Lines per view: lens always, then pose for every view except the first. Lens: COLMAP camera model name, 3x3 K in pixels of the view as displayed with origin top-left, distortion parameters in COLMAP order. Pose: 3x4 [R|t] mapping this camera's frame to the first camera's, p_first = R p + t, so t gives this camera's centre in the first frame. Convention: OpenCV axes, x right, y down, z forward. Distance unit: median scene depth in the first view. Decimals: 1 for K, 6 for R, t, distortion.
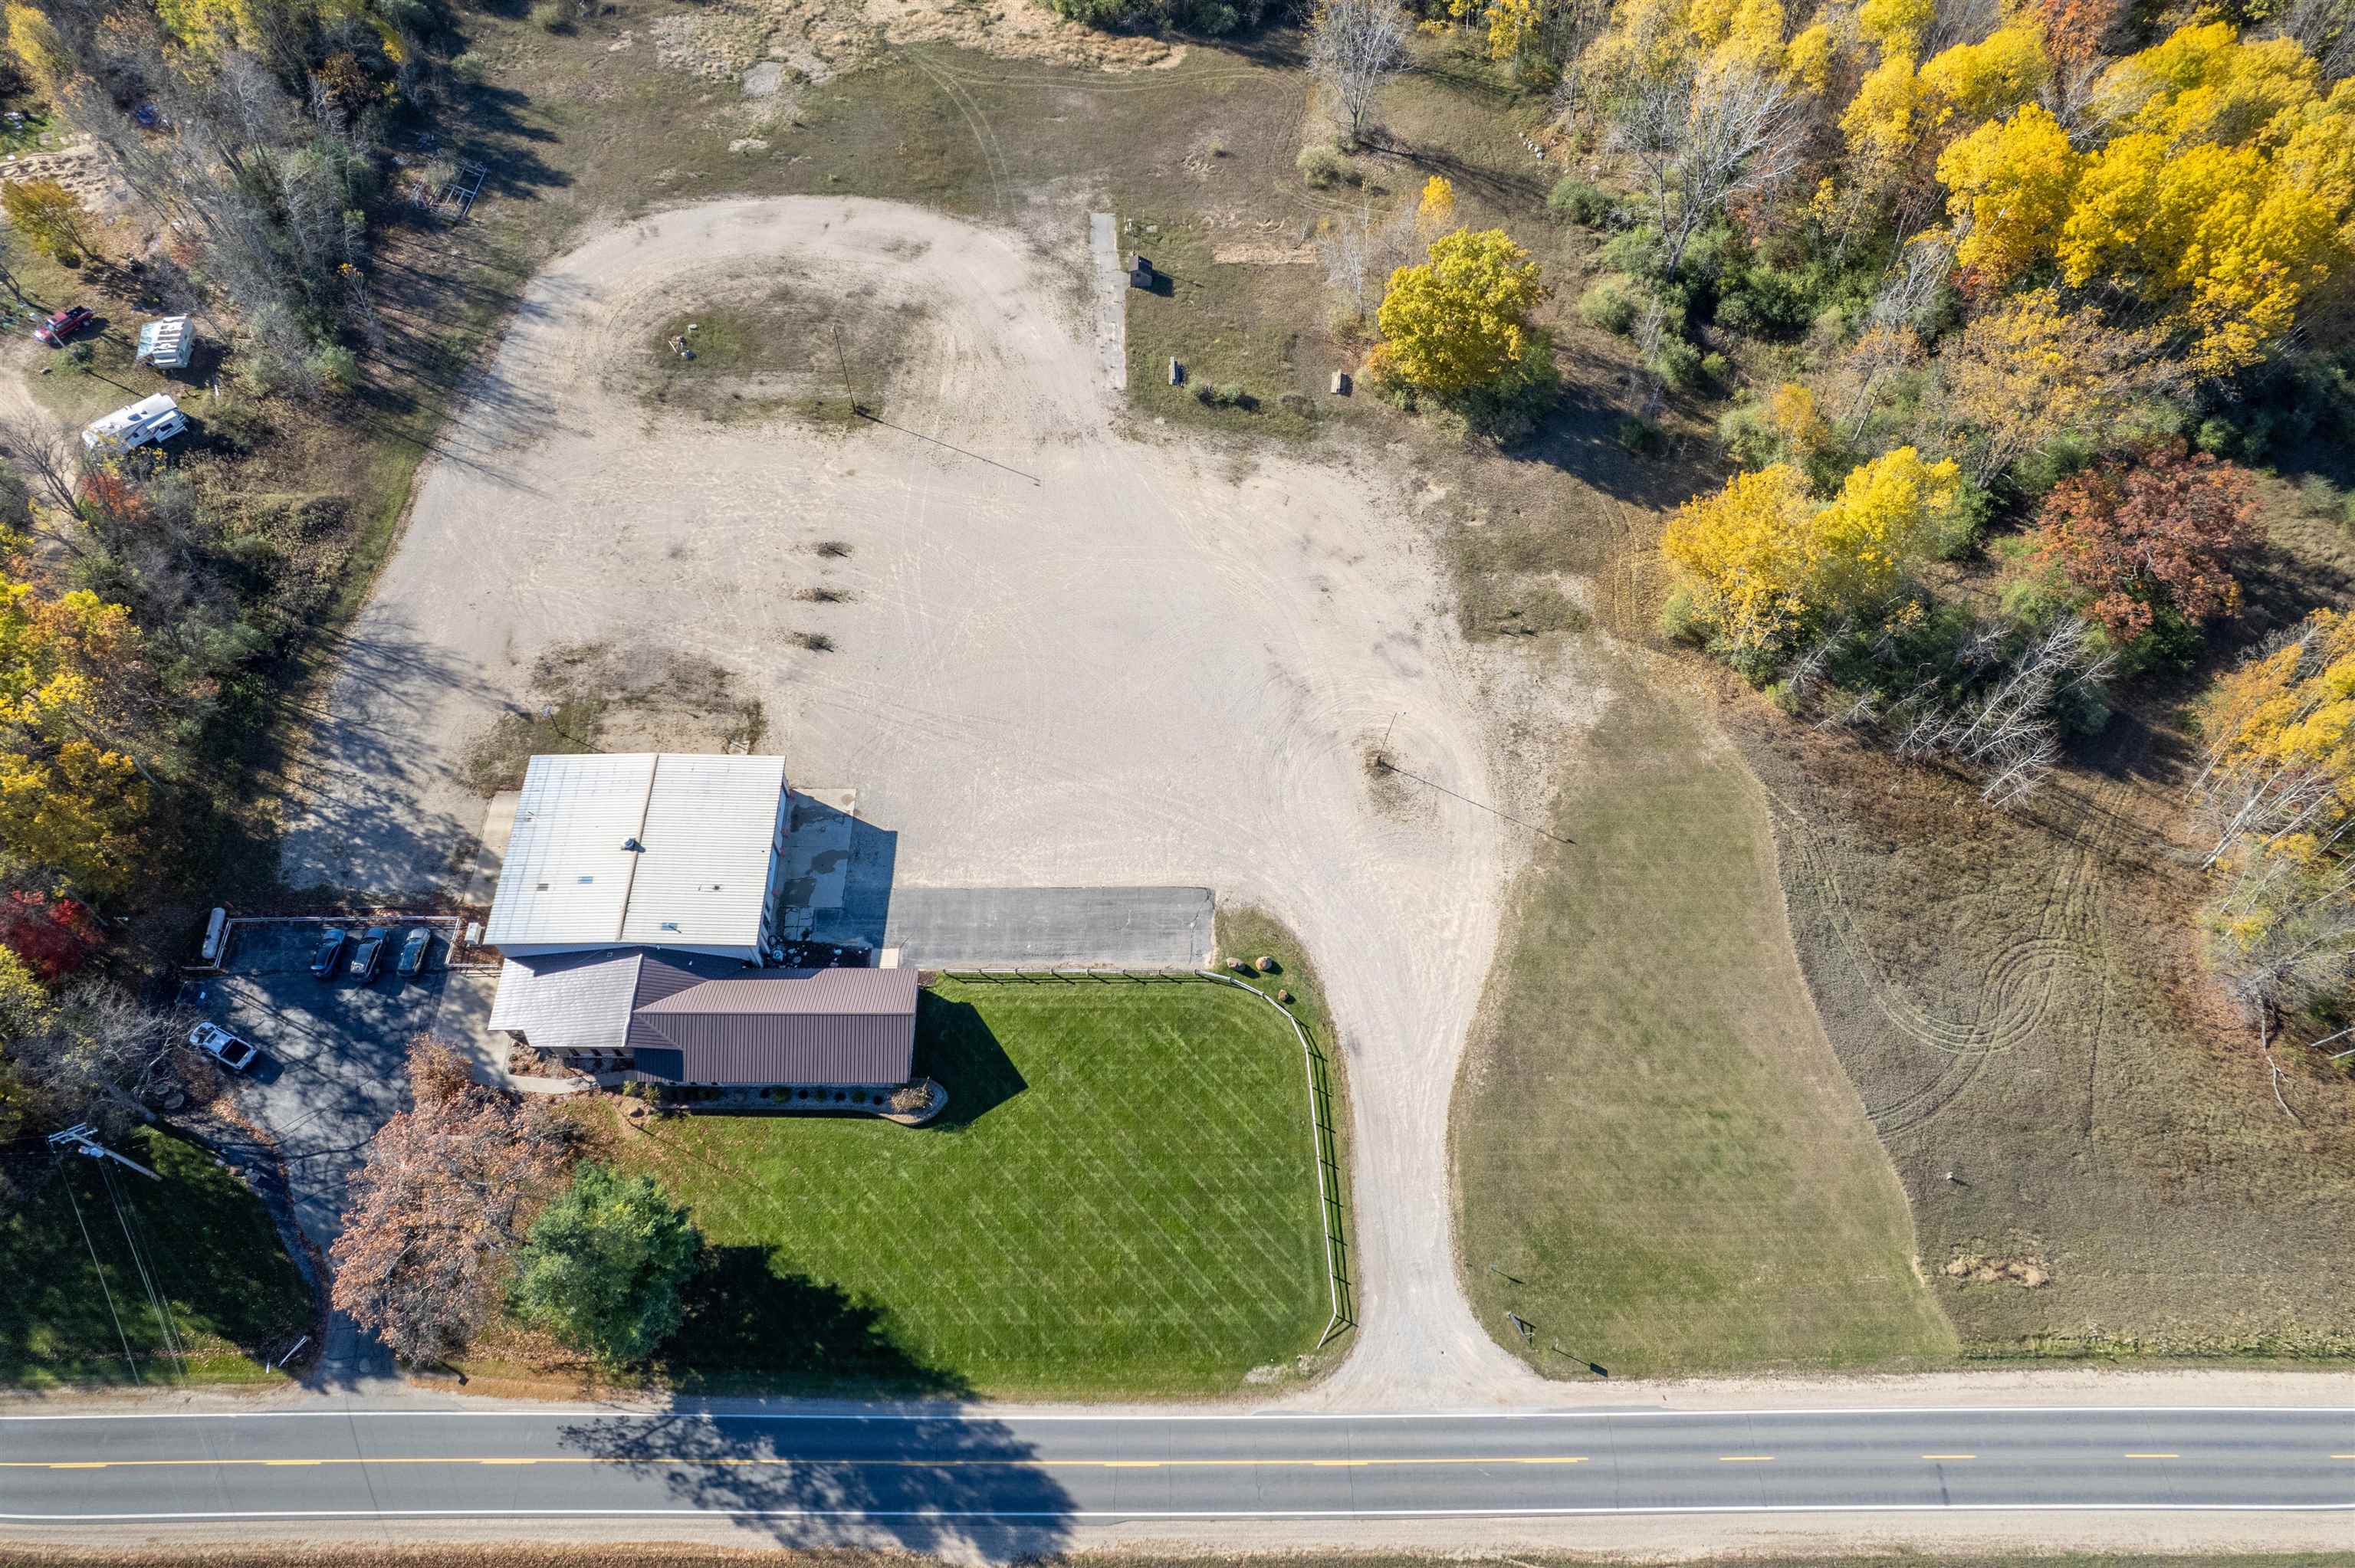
lens RADIAL K [[1495.0, 0, 1177.5], [0, 1495.0, 784.0], [0, 0, 1]] dist [-0.034914, 0.002170]
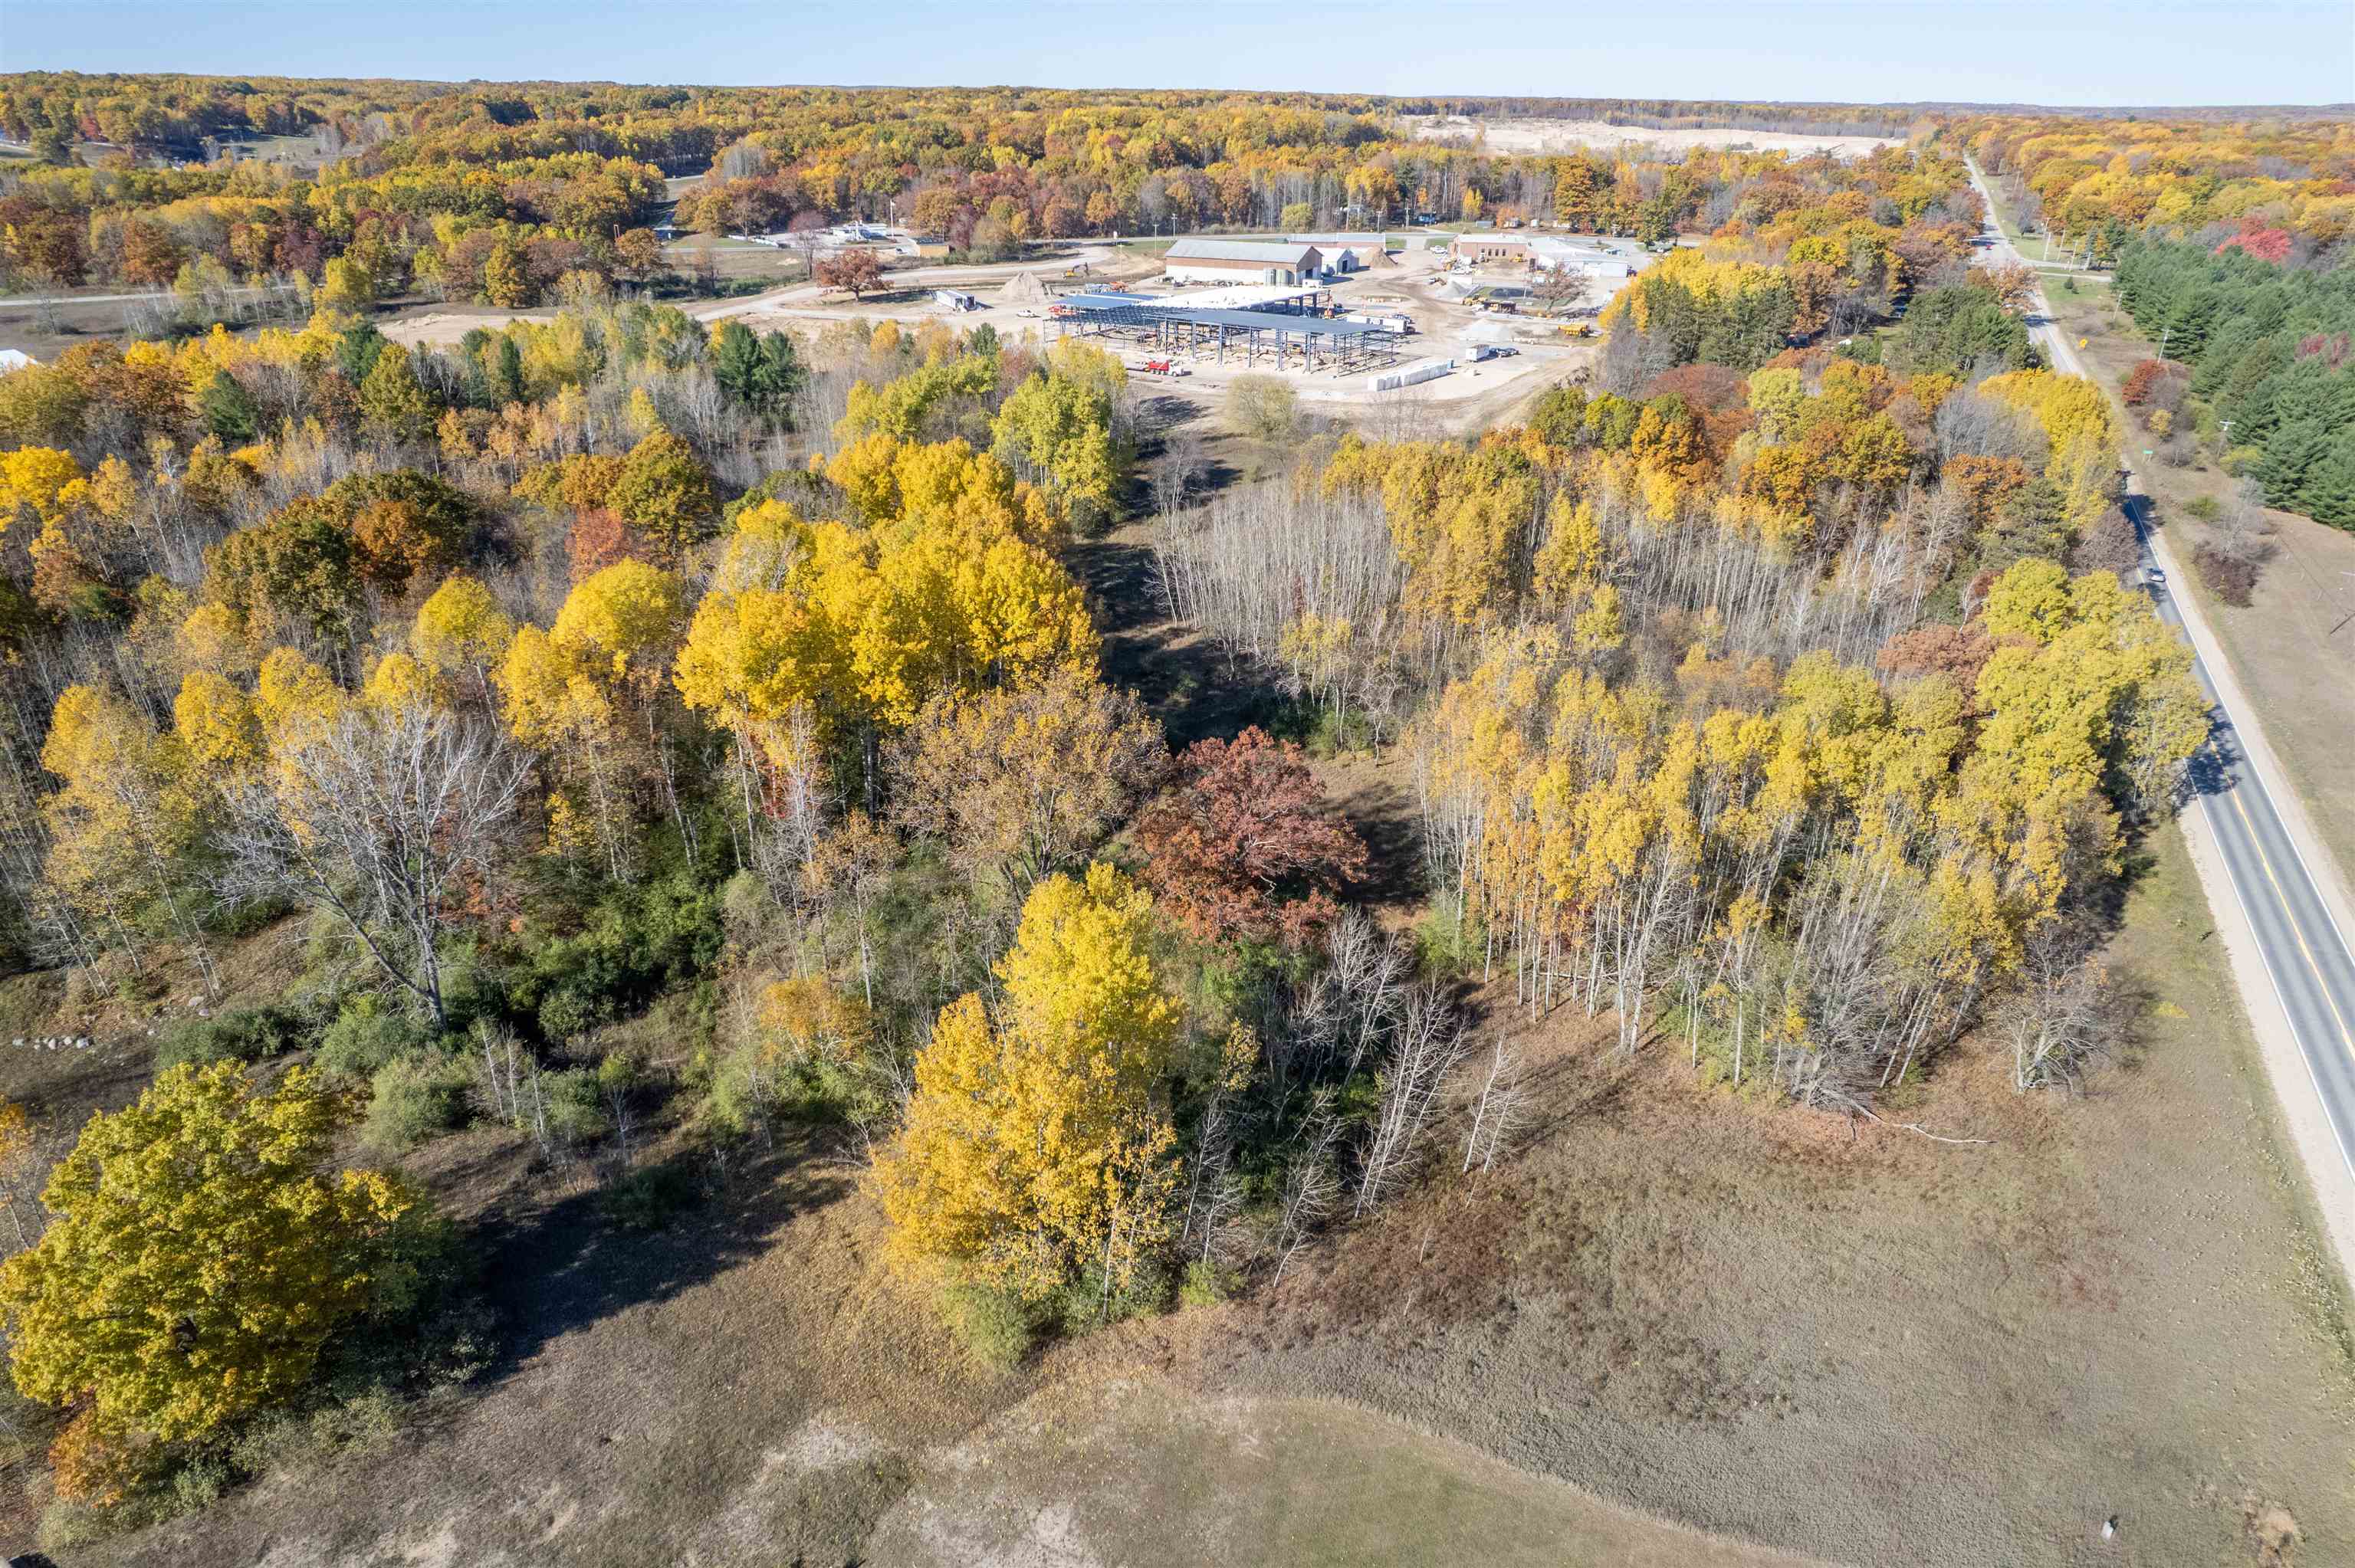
lens RADIAL K [[1495.0, 0, 1177.5], [0, 1495.0, 784.0], [0, 0, 1]] dist [-0.034914, 0.002170]
pose [[0.412747, -0.383809, 0.826033, -0.012699], [0.773995, 0.625882, -0.095935, -0.130082], [-0.480179, 0.678943, 0.555397, 0.511727]]
